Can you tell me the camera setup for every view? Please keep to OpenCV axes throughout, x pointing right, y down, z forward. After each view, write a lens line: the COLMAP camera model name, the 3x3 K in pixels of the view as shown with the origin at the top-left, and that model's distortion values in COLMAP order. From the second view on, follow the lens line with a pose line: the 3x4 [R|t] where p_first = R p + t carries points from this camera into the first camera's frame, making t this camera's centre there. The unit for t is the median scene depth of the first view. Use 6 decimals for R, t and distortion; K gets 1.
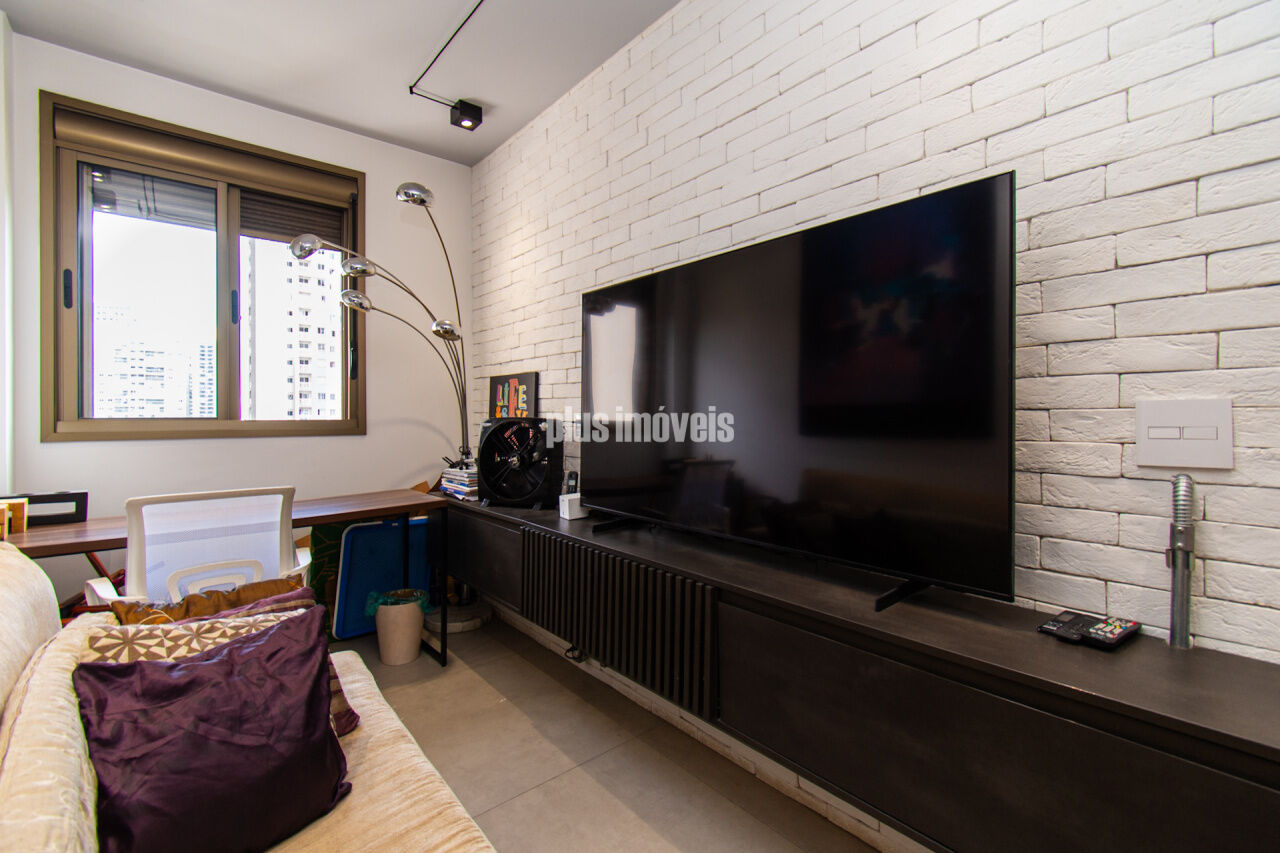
lens RADIAL K [[571.1, 0, 622.1], [0, 571.1, 419.8], [0, 0, 1]] dist [0.002538, 0.000138]
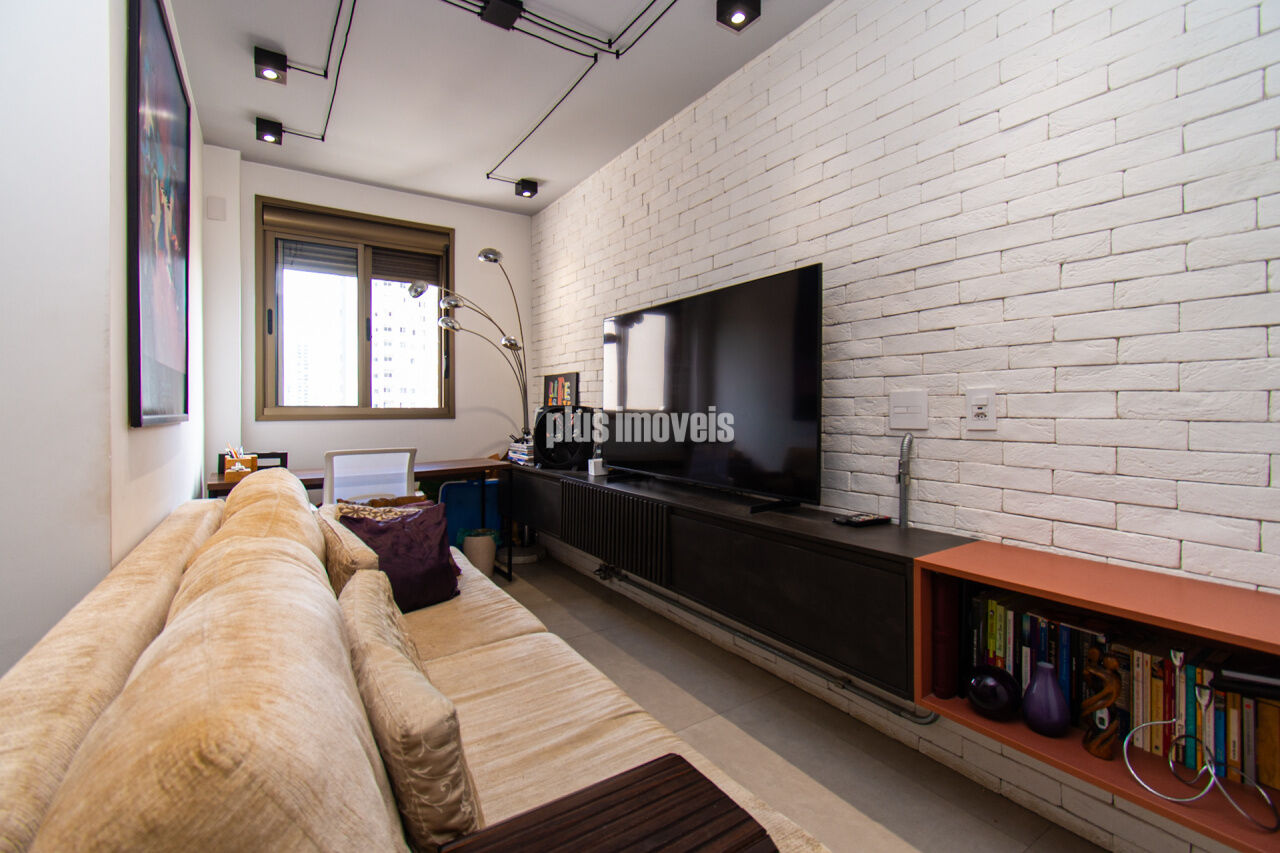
lens RADIAL K [[549.0, 0, 635.5], [0, 549.0, 410.3], [0, 0, 1]] dist [0.000226, -0.000383]
pose [[0.996456, 0.000082, -0.084110, 0.117131], [-0.000397, 0.999993, -0.003731, 0.013456], [0.084109, 0.003751, 0.996449, -0.343833]]
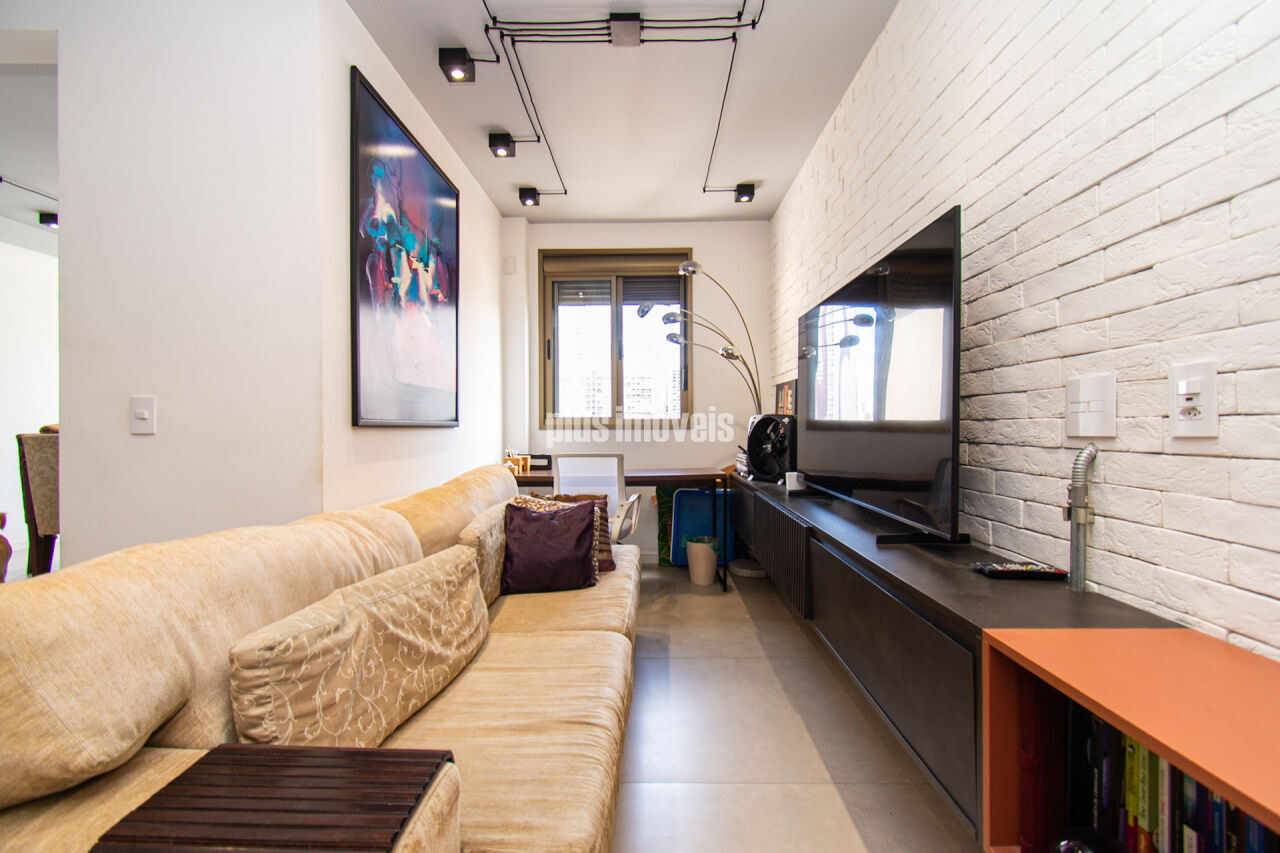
lens RADIAL K [[551.1, 0, 651.8], [0, 551.1, 429.3], [0, 0, 1]] dist [-0.001019, -0.000679]
pose [[0.778834, 0.004421, -0.627215, 0.428094], [-0.003863, 0.999990, 0.002251, 0.029975], [0.627219, 0.000670, 0.778843, -0.177675]]
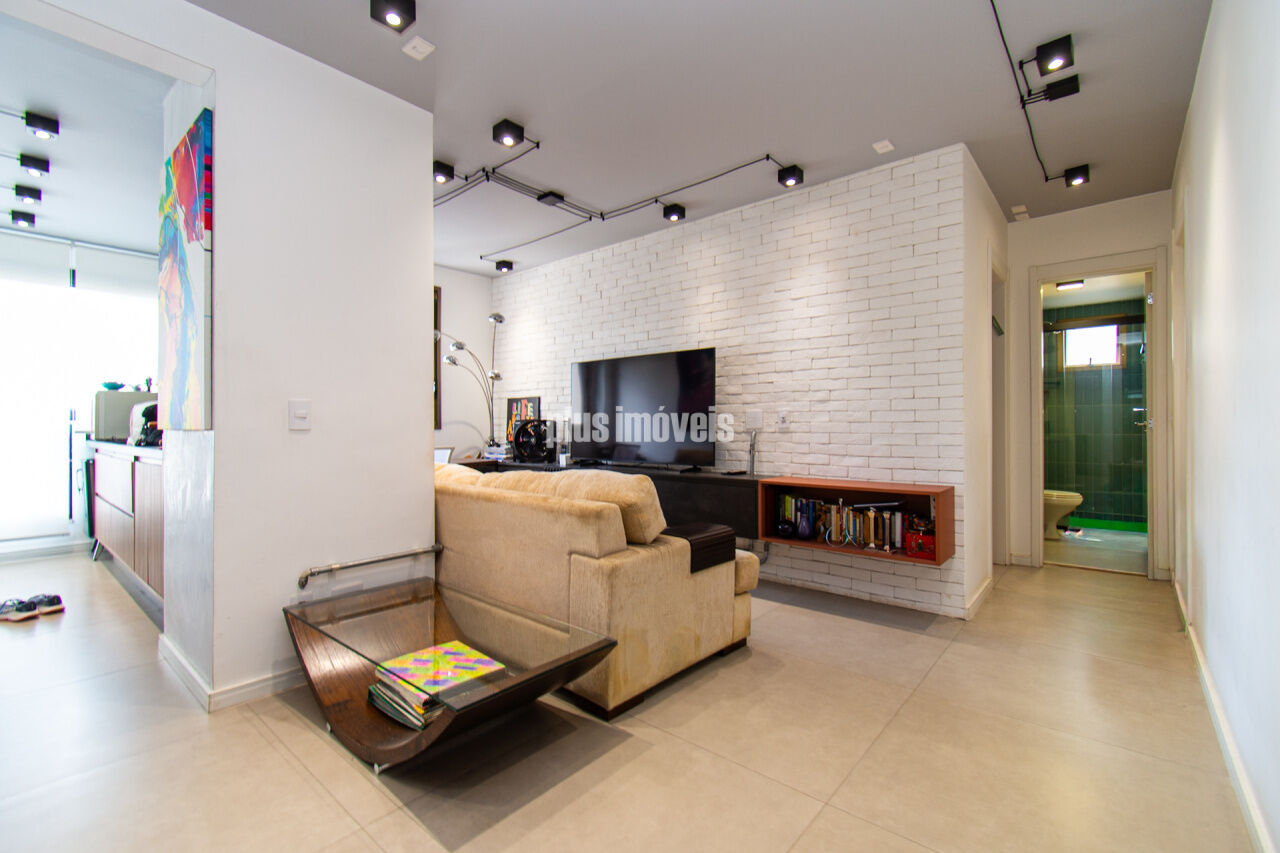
lens RADIAL K [[552.5, 0, 640.0], [0, 552.5, 426.5], [0, 0, 1]] dist [-0.001552, -0.001090]
pose [[0.980449, 0.000277, 0.196773, -0.214959], [0.001983, 0.999934, -0.011290, 0.047310], [-0.196763, 0.011460, 0.980384, -1.072007]]
